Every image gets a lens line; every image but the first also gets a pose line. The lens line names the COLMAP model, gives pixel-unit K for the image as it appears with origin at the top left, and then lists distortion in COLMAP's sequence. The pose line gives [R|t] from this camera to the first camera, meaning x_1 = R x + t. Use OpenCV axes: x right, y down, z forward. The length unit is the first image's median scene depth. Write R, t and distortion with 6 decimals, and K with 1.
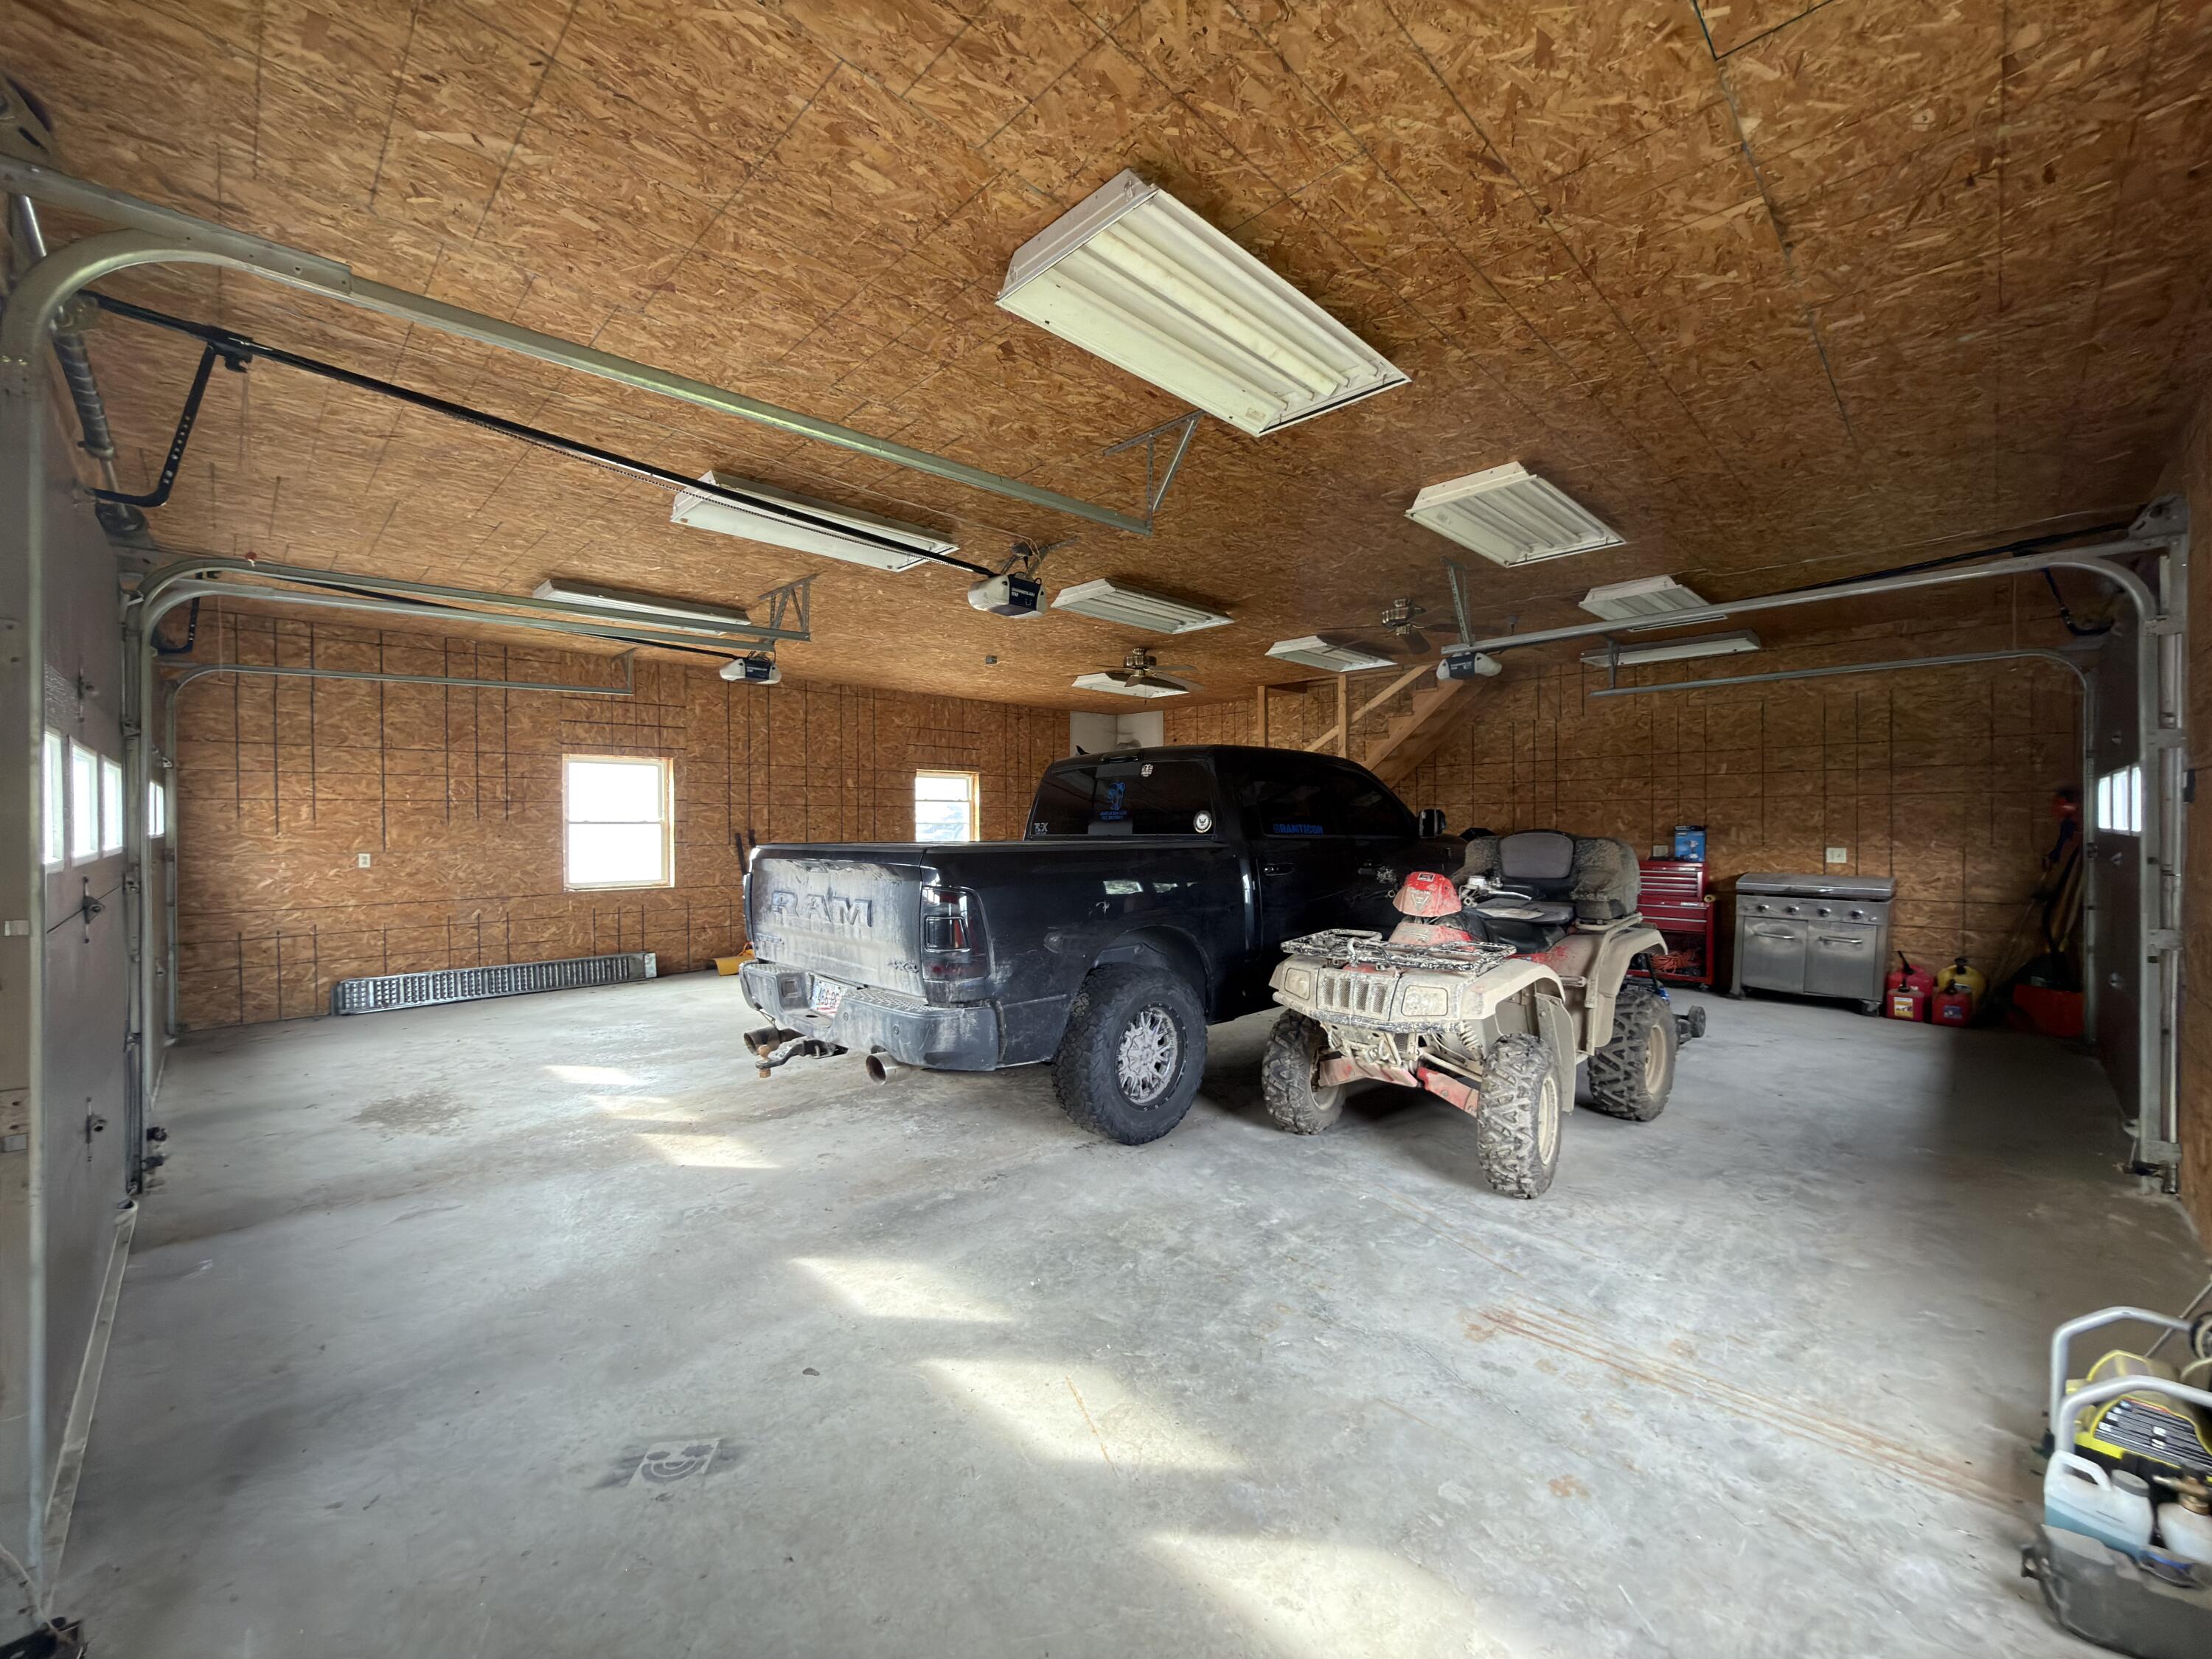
lens RADIAL K [[878.8, 0, 1110.2], [0, 878.8, 832.5], [0, 0, 1]] dist [-0.000805, 0.000085]
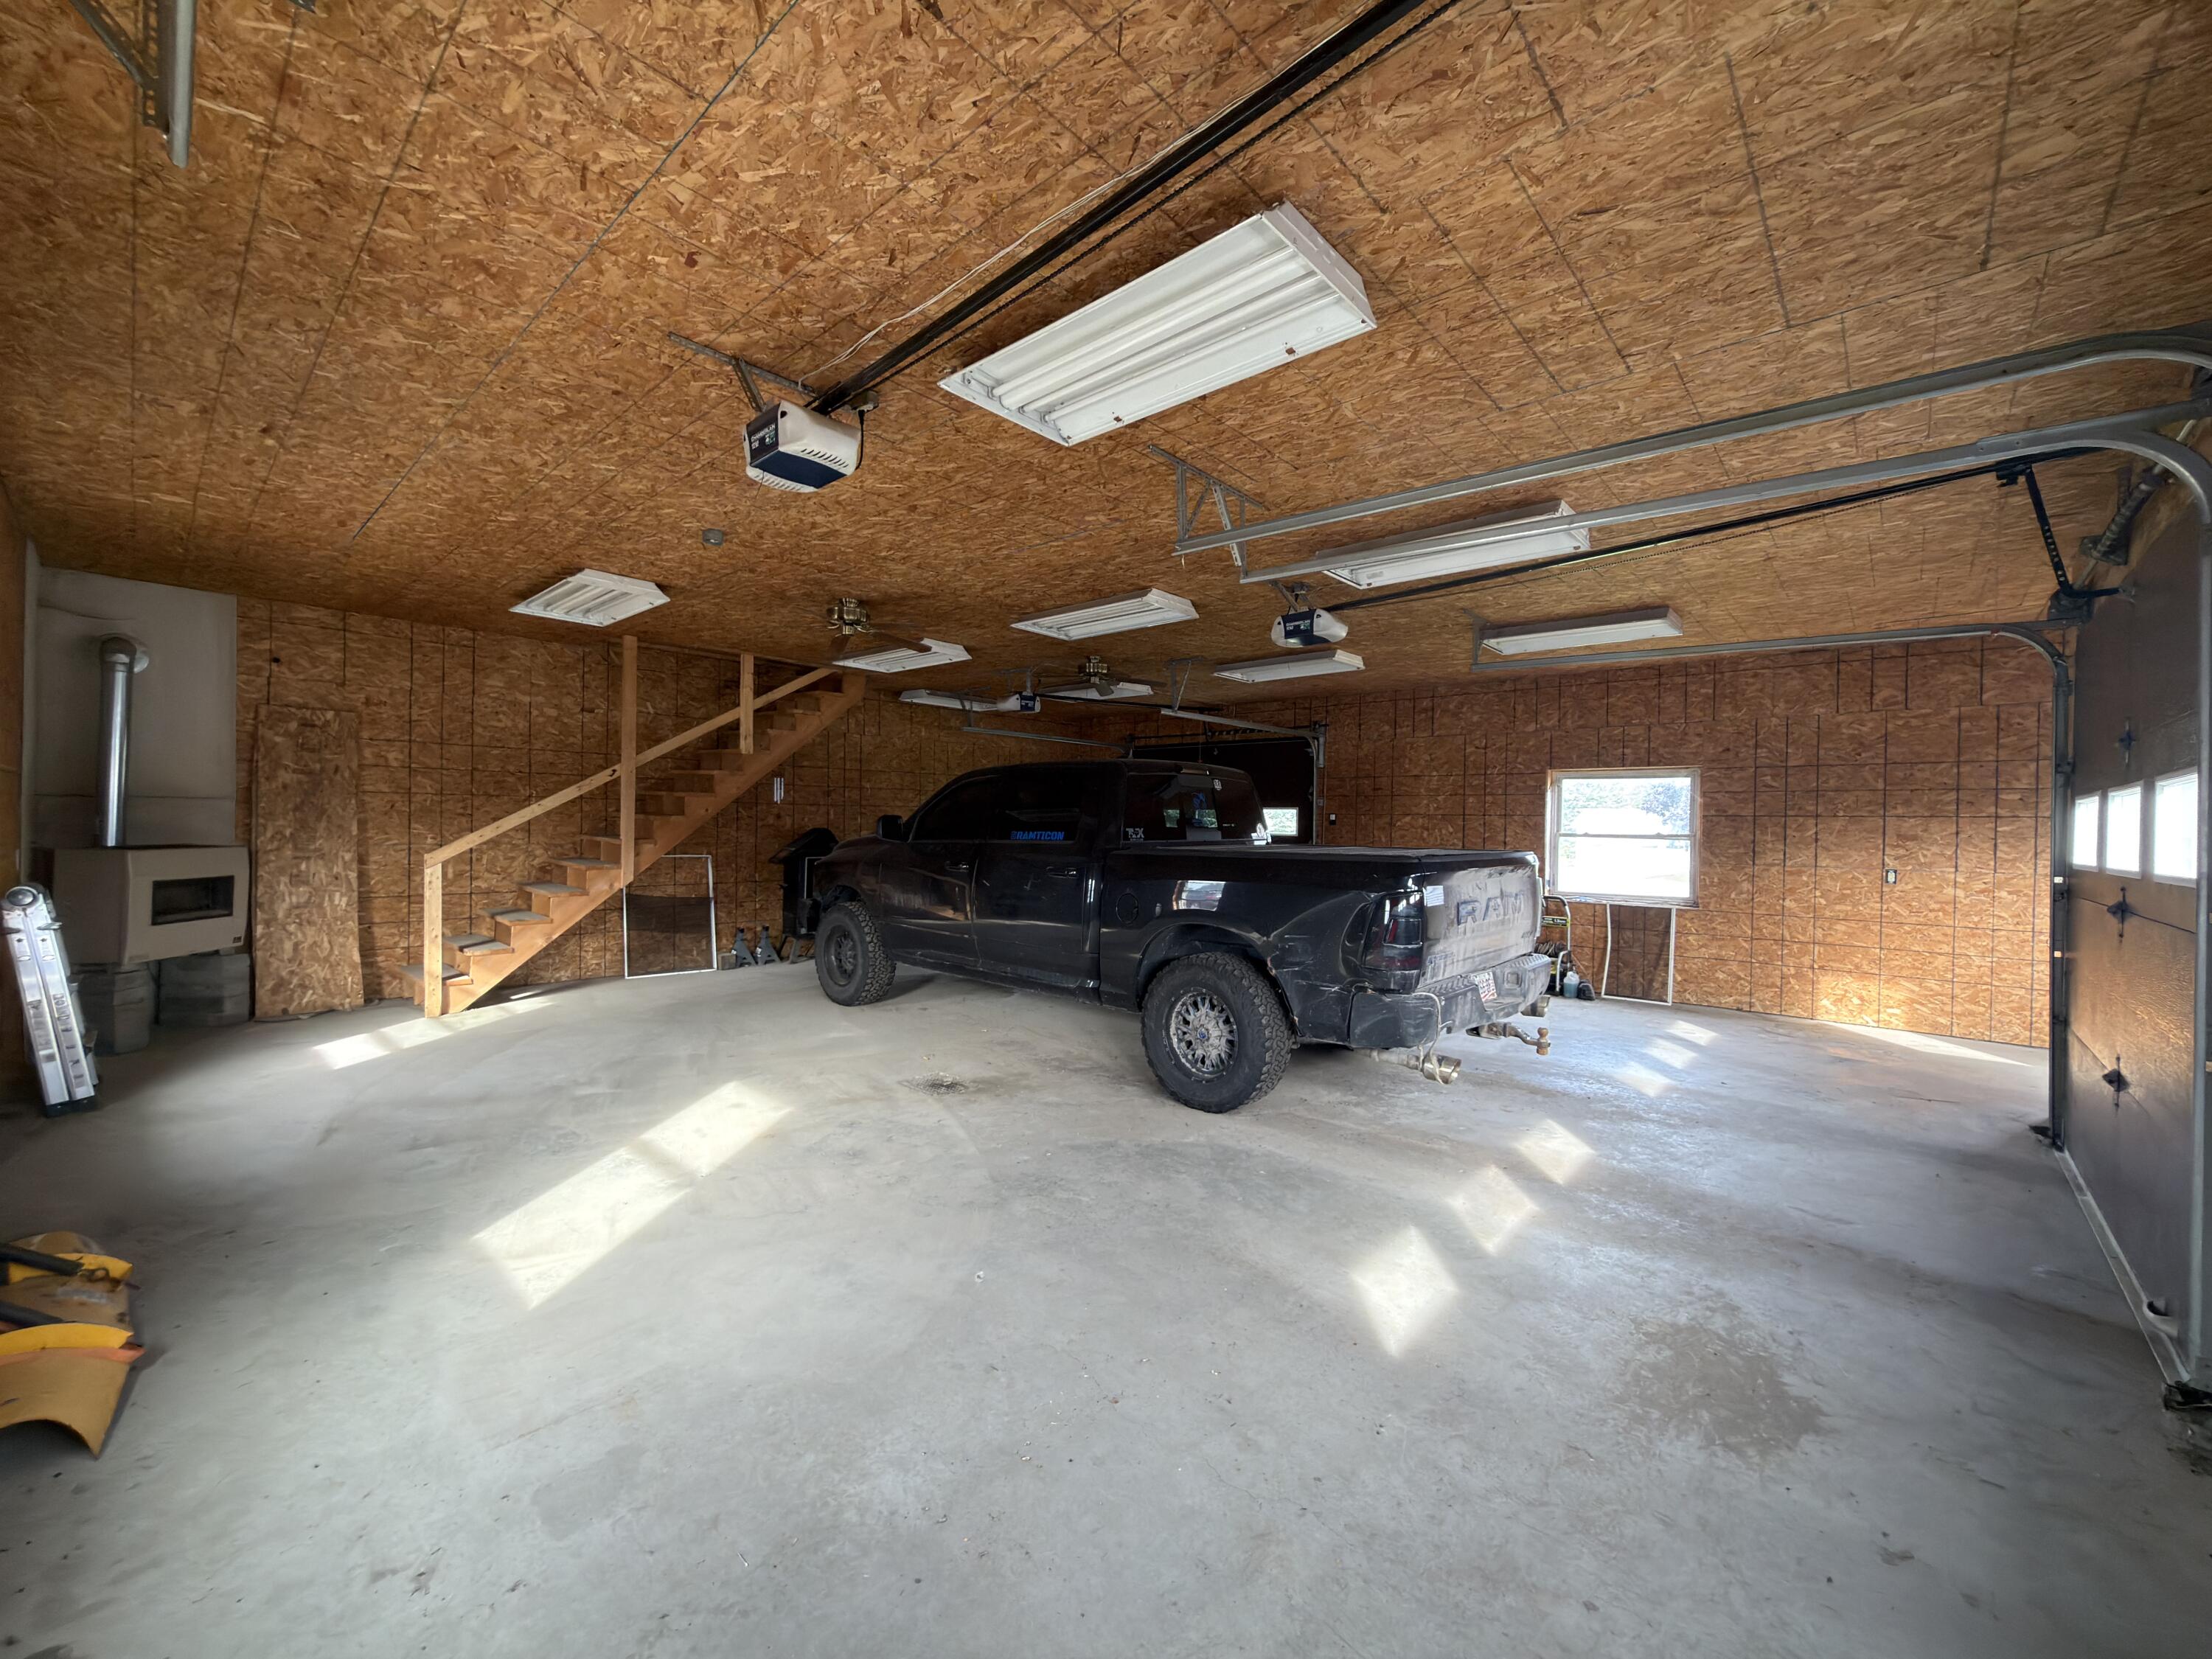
lens RADIAL K [[878.8, 0, 1110.2], [0, 878.8, 832.5], [0, 0, 1]] dist [-0.000805, 0.000085]
pose [[-0.045359, -0.004345, 0.998961, -1.376726], [-0.003167, 0.999986, 0.004205, -0.015243], [-0.998966, -0.002973, -0.045372, 1.466930]]
